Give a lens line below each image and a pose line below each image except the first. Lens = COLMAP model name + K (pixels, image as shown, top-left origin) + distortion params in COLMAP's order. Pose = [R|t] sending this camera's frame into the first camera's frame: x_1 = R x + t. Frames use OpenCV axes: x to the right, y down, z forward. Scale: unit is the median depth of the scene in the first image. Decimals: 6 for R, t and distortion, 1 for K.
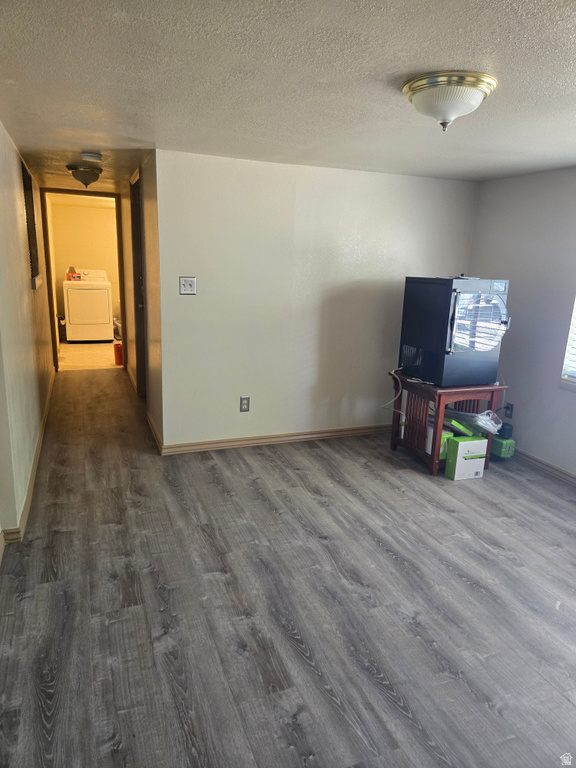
lens RADIAL K [[516.2, 0, 289.5], [0, 516.2, 384.1], [0, 0, 1]] dist [0.017777, -0.024571]
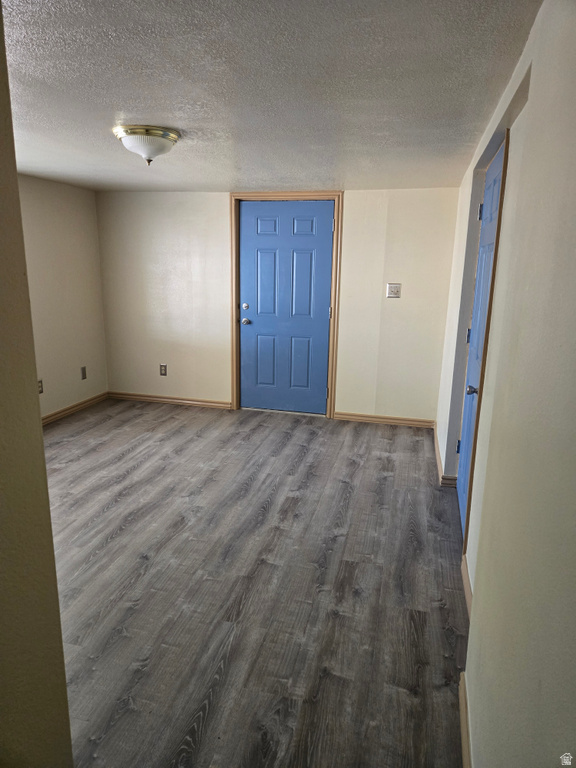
lens RADIAL K [[516.2, 0, 288.5], [0, 516.2, 383.3], [0, 0, 1]] dist [0.017777, -0.024571]
pose [[-0.813673, -0.187369, 0.550299, -0.707731], [0.086753, 0.896895, 0.433652, -0.437988], [-0.574813, 0.400591, -0.713524, 1.630432]]
